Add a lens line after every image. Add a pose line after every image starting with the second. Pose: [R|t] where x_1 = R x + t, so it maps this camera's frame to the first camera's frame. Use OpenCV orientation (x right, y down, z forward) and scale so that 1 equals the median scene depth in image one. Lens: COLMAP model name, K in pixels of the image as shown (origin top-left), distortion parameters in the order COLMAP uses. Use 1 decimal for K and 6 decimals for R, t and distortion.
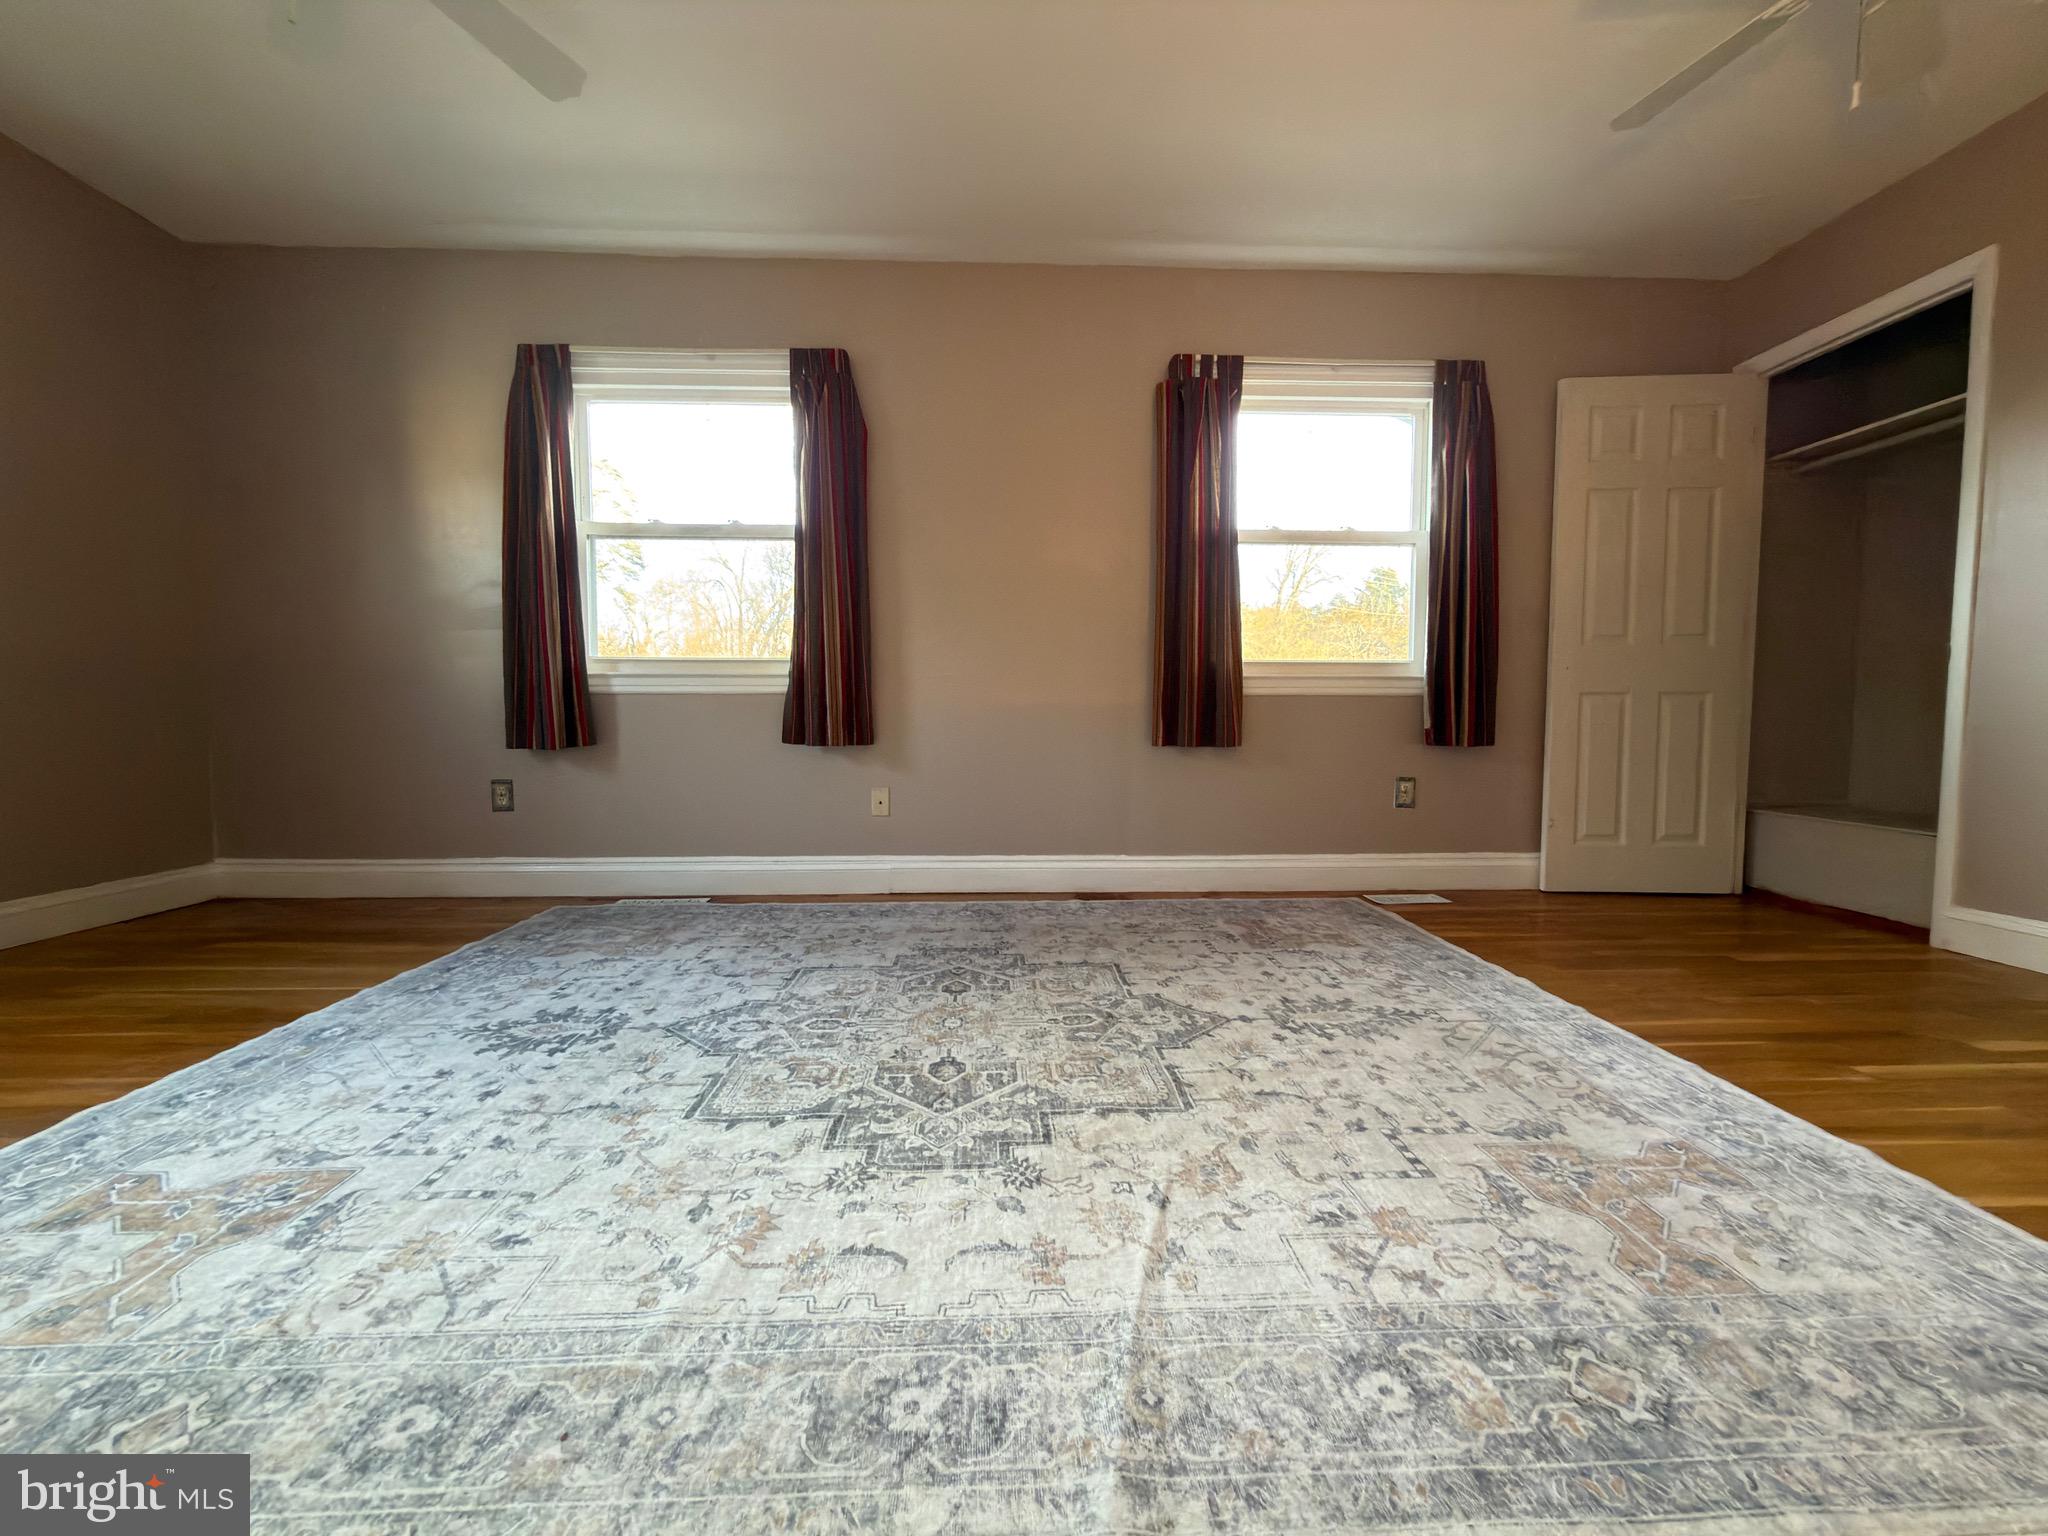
lens RADIAL K [[809.8, 0, 1021.9], [0, 809.8, 764.4], [0, 0, 1]] dist [-0.000977, -0.000305]
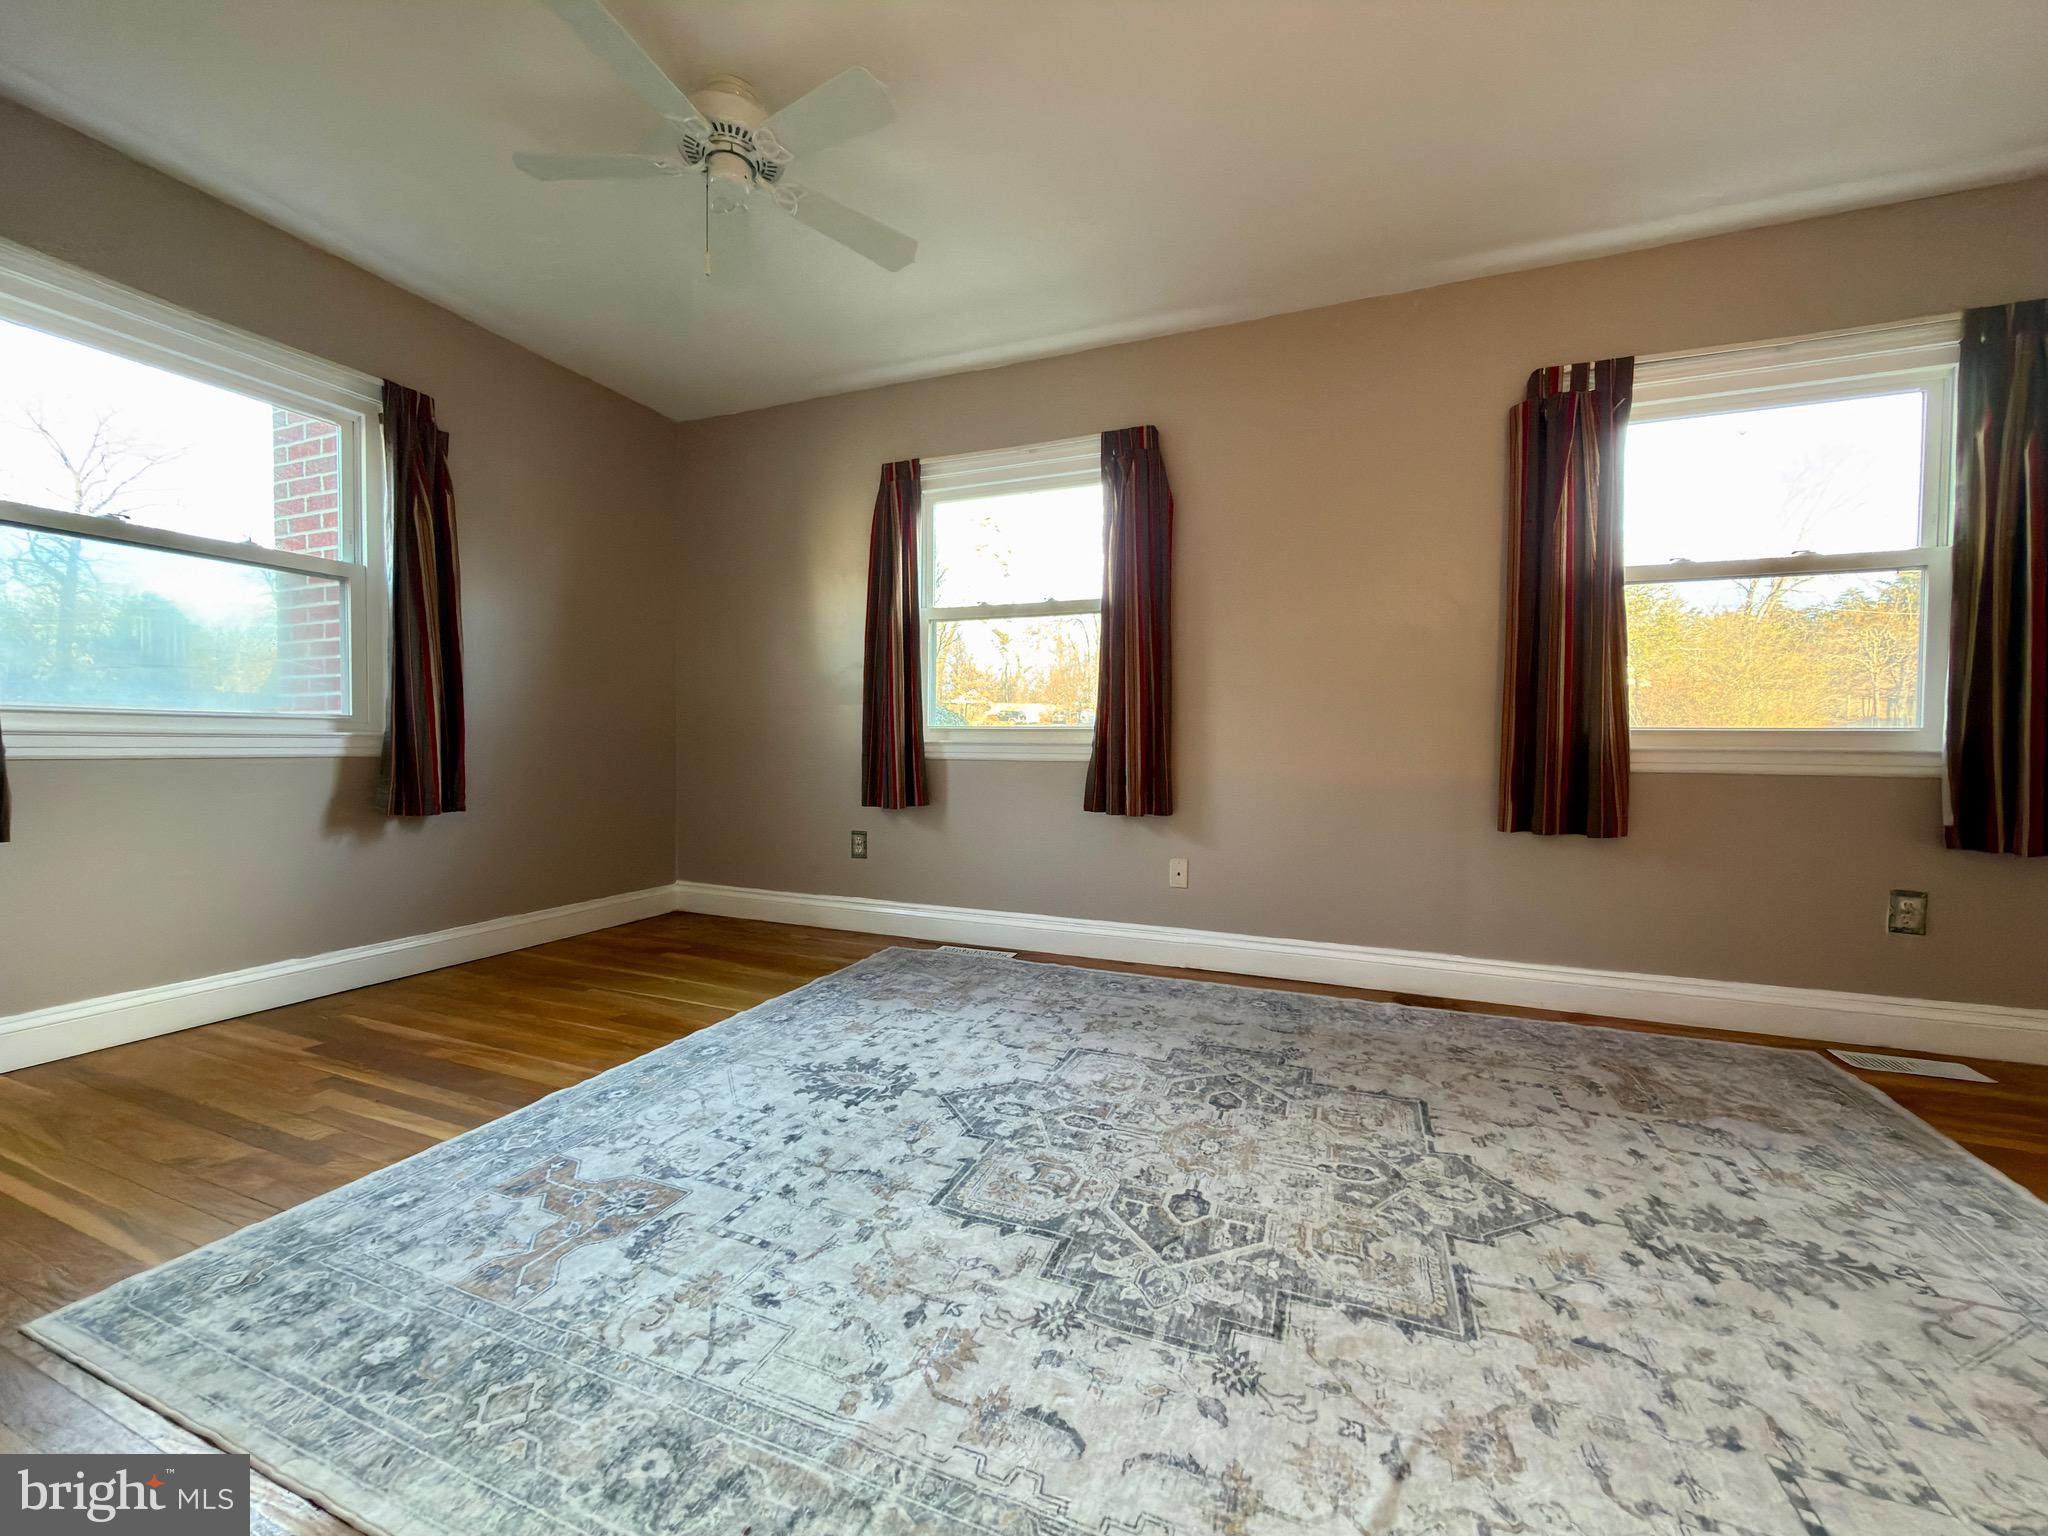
lens RADIAL K [[809.6, 0, 1021.6], [0, 809.6, 765.8], [0, 0, 1]] dist [-0.001193, 0.000280]
pose [[0.910482, 0.018115, -0.413153, 0.097524], [-0.031831, 0.999146, -0.026339, -0.091972], [0.412323, 0.037132, 0.910281, 0.041927]]
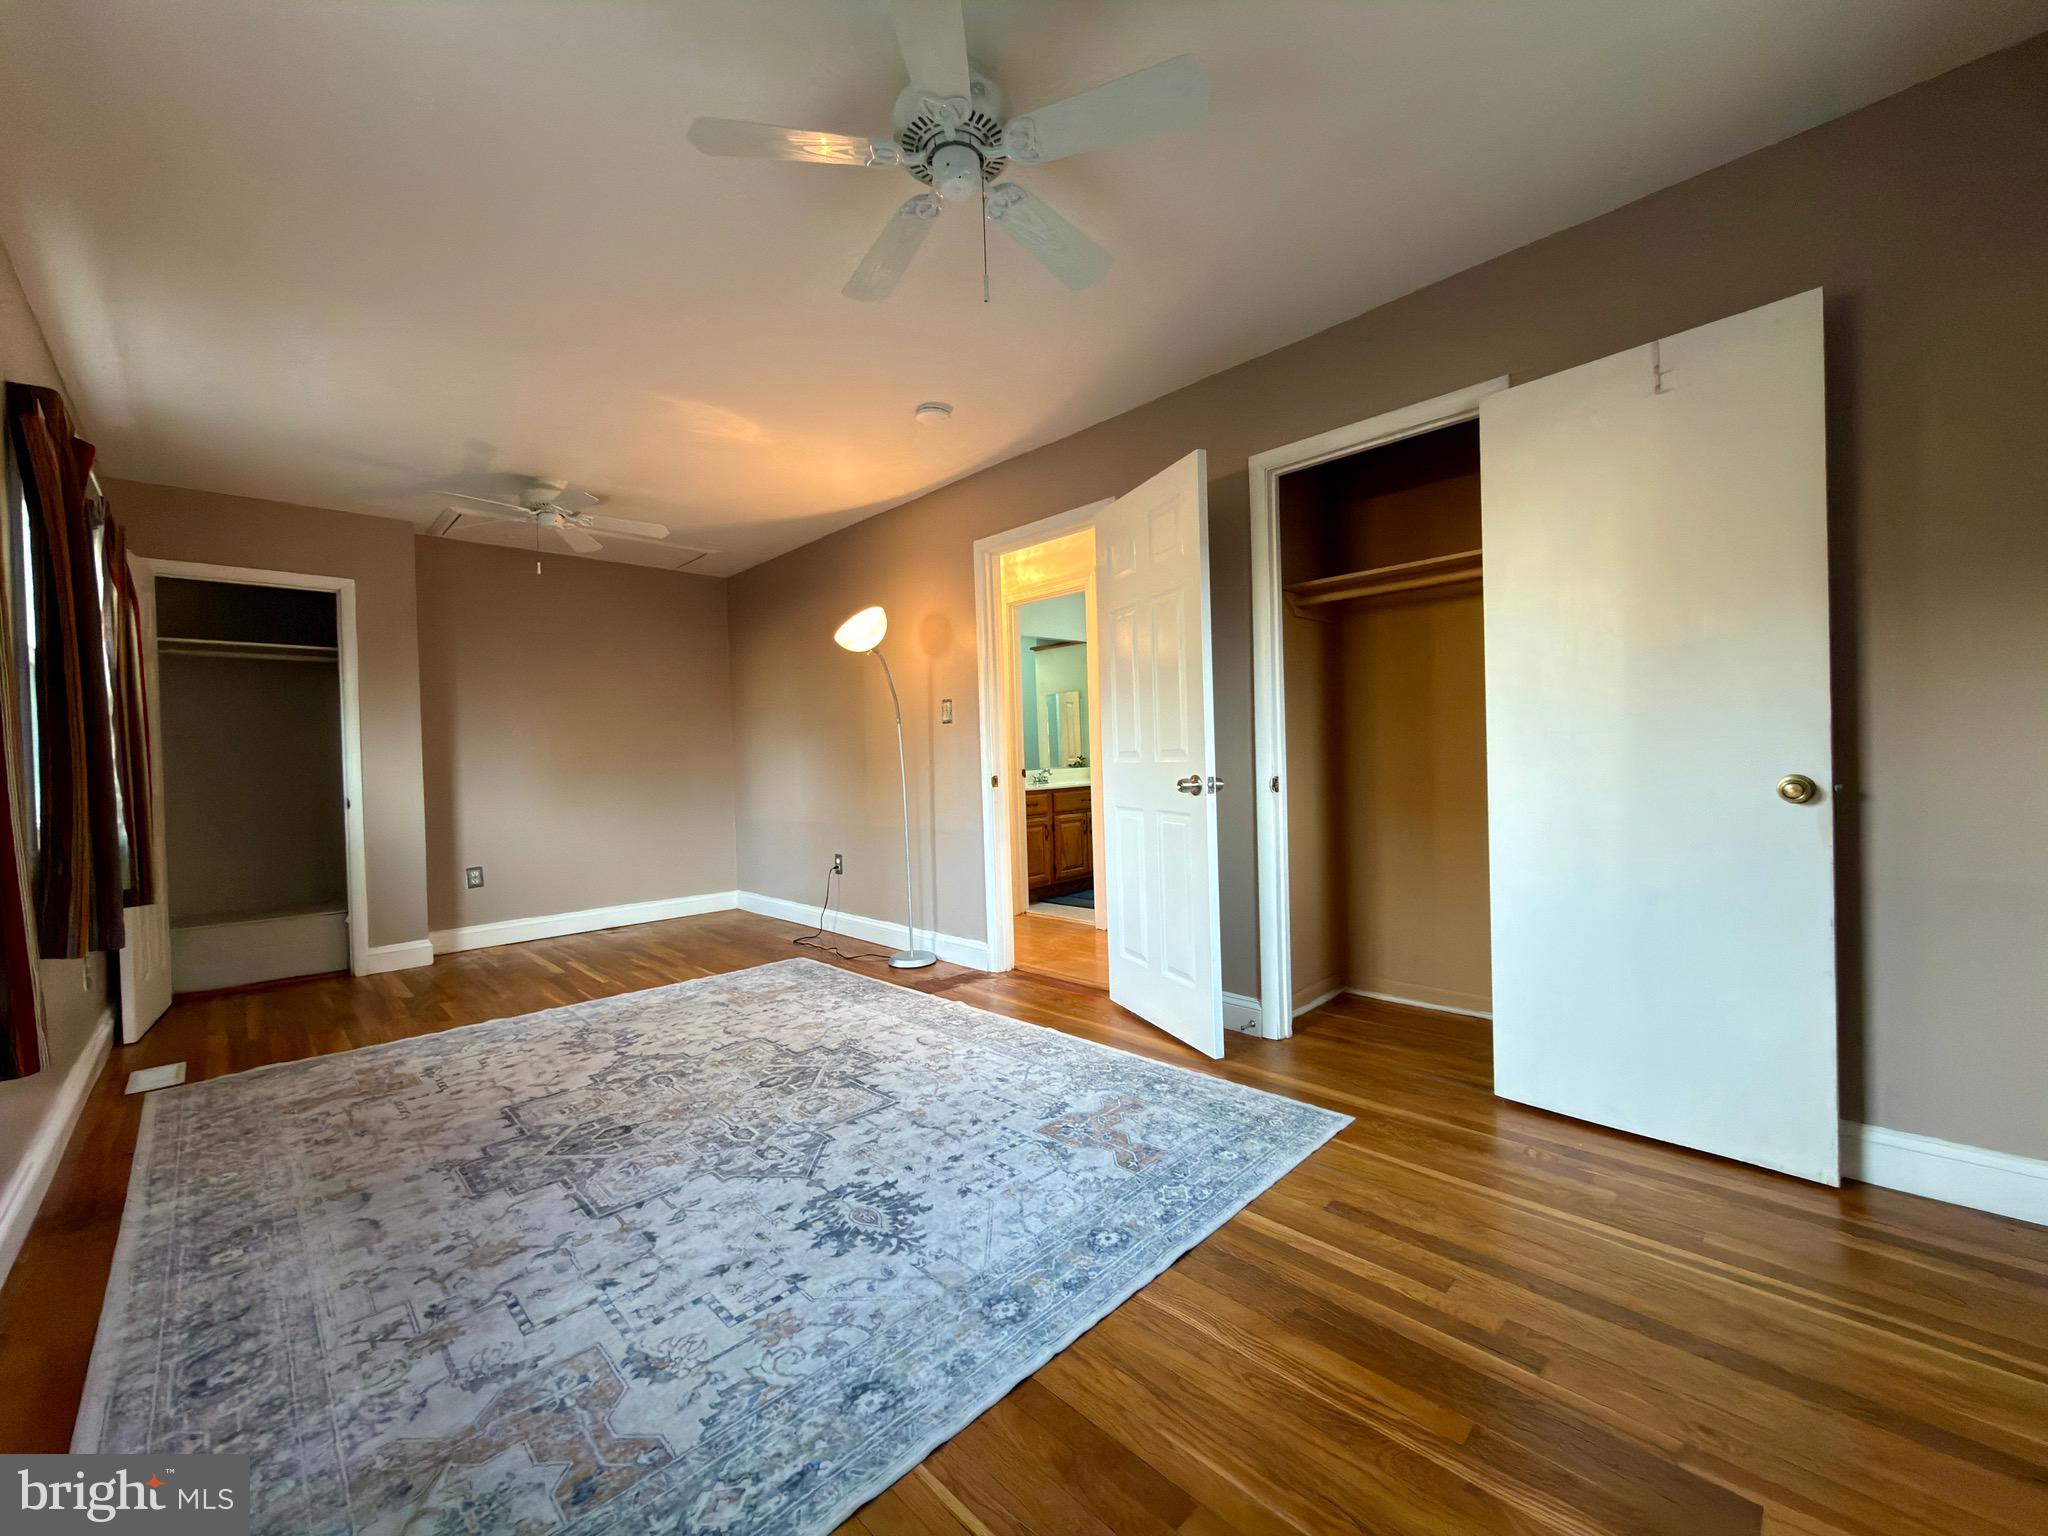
lens RADIAL K [[809.8, 0, 1021.9], [0, 809.8, 764.4], [0, 0, 1]] dist [-0.000977, -0.000305]
pose [[-0.668904, 0.012610, 0.743242, -1.486454], [0.070436, 0.996433, 0.046485, -0.275098], [-0.740004, 0.083445, -0.667406, 1.491931]]
